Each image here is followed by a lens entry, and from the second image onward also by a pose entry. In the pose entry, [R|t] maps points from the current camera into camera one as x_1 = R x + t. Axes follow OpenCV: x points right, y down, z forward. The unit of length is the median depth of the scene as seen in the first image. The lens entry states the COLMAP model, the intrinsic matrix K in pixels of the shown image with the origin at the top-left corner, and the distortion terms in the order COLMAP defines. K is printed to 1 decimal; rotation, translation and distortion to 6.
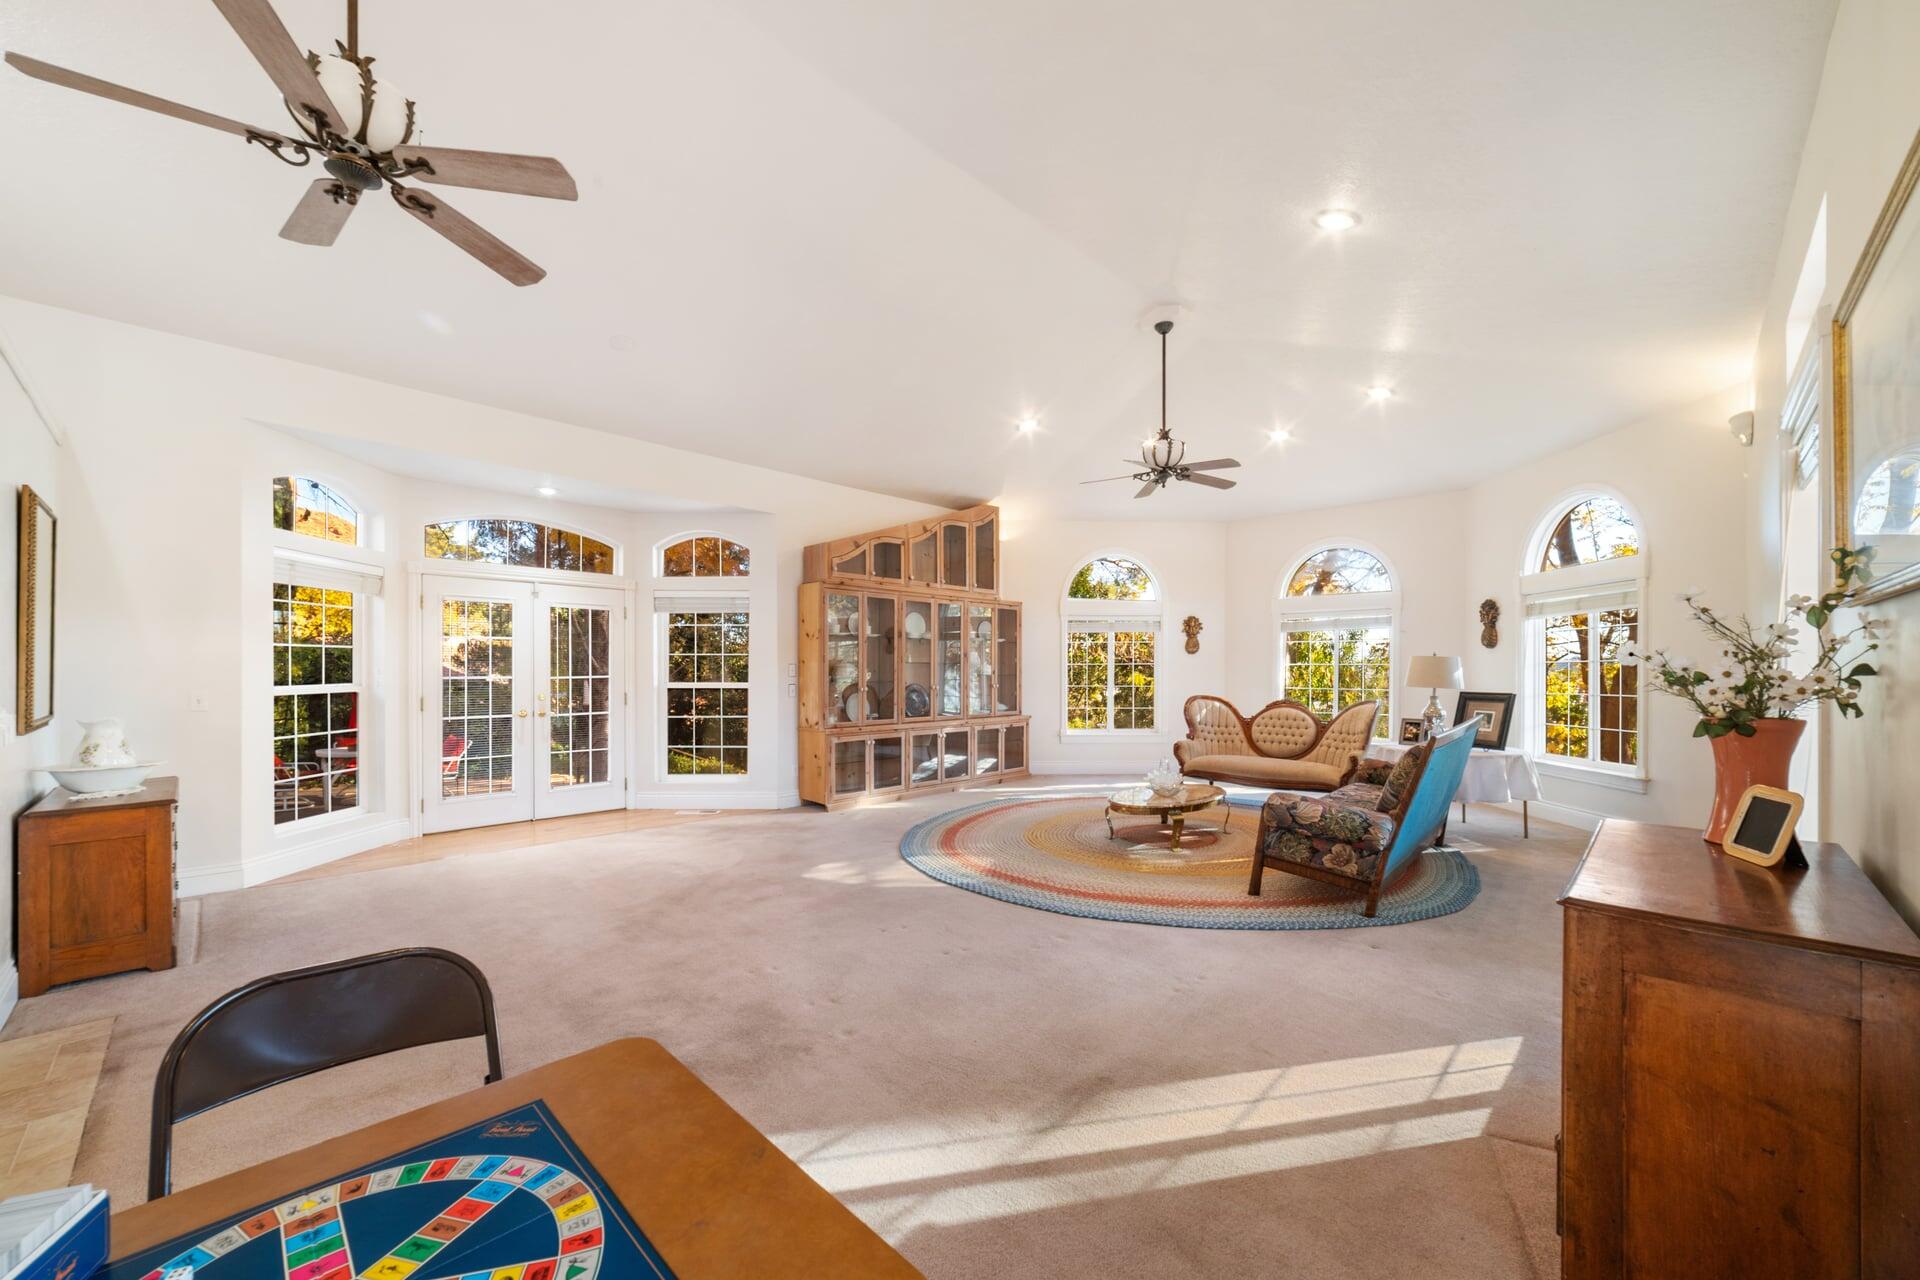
lens RADIAL K [[736.0, 0, 956.3], [0, 736.0, 656.8], [0, 0, 1]] dist [-0.007975, 0.000416]
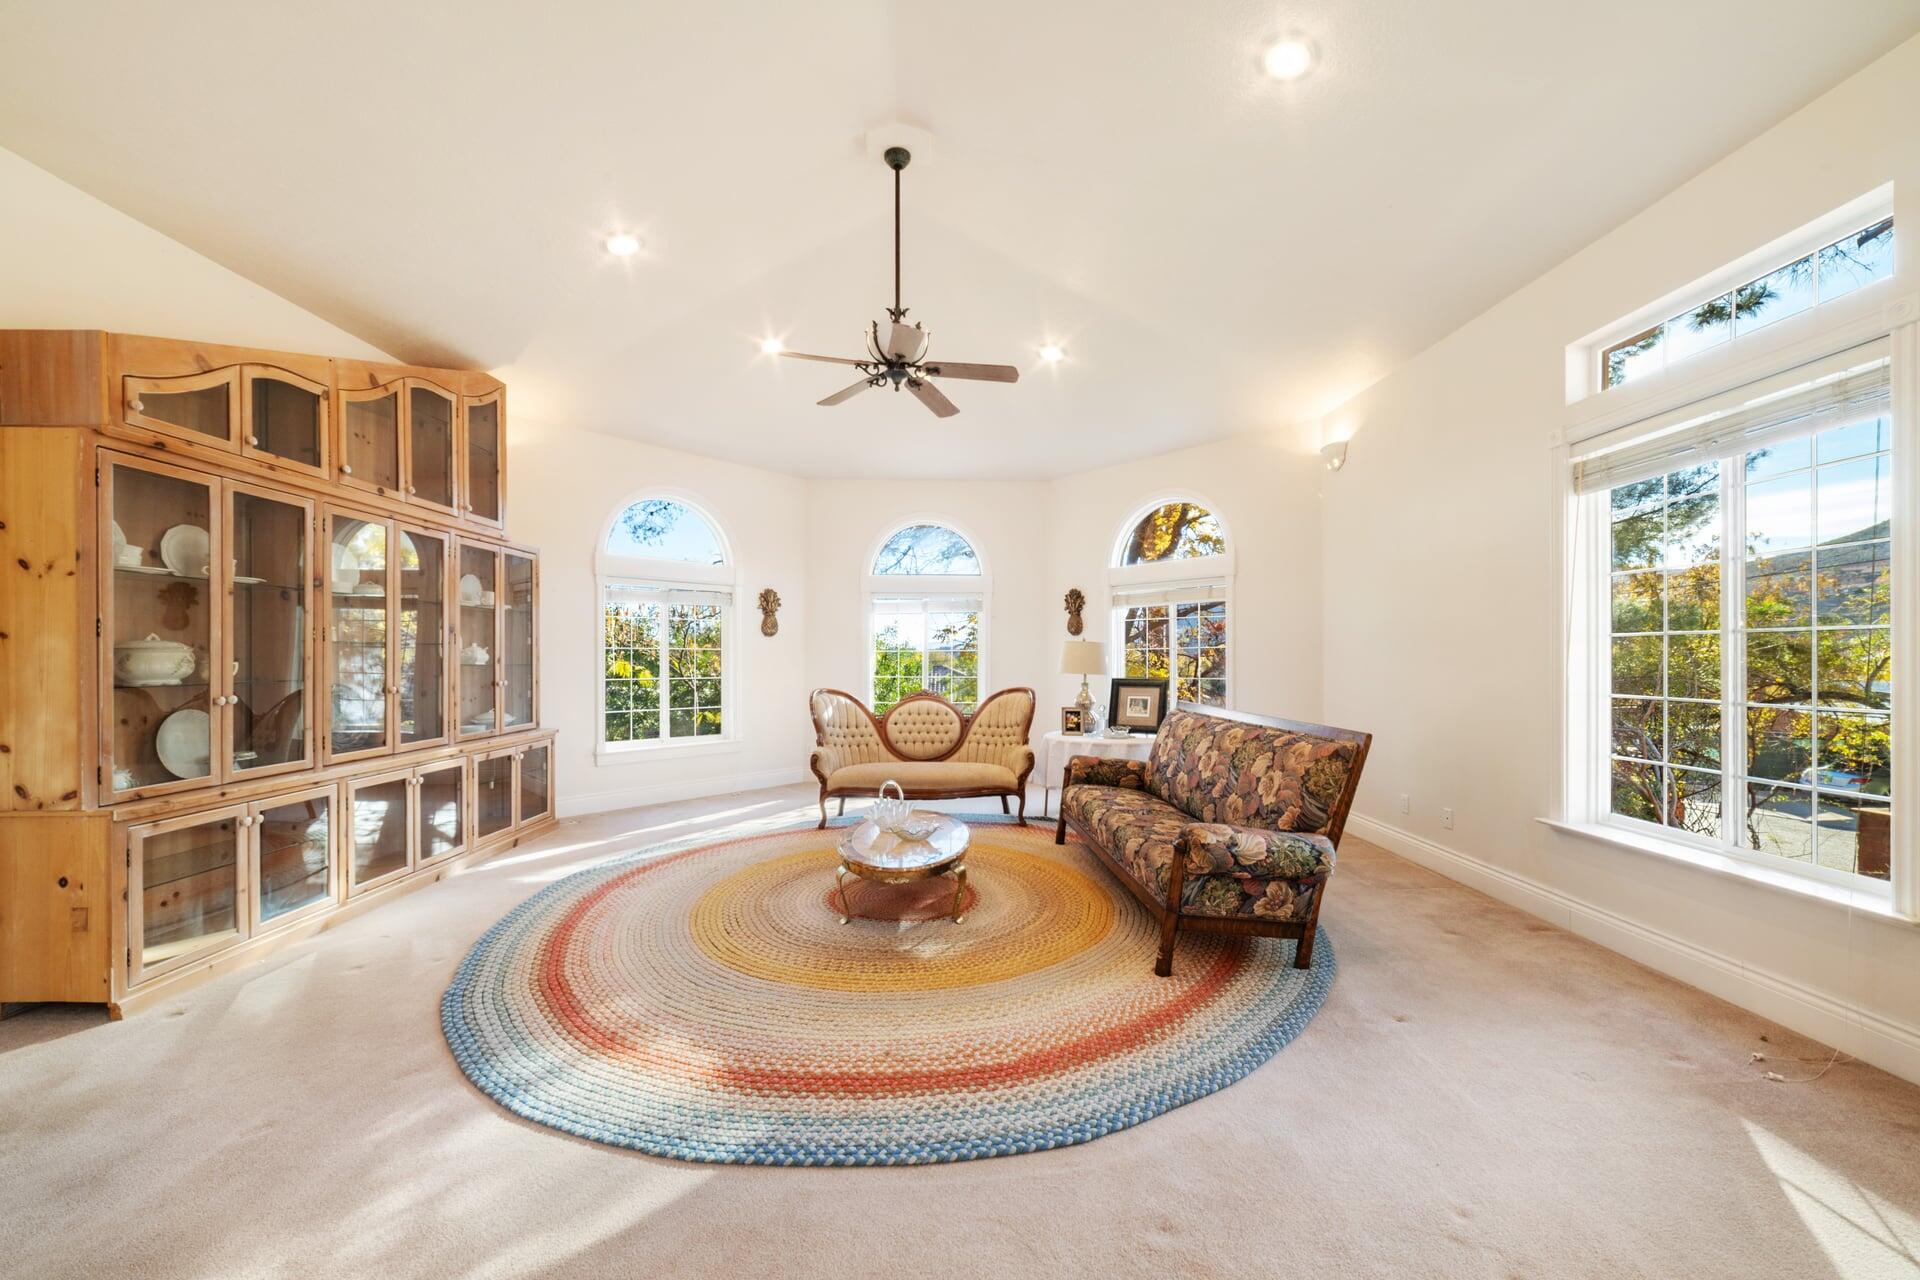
lens RADIAL K [[736.0, 0, 974.8], [0, 736.0, 650.3], [0, 0, 1]] dist [-0.007975, 0.000416]
pose [[0.690389, 0.006221, 0.723412, -0.130717], [-0.011001, 0.999938, 0.001899, 0.008992], [-0.723355, -0.009269, 0.690414, 0.374640]]
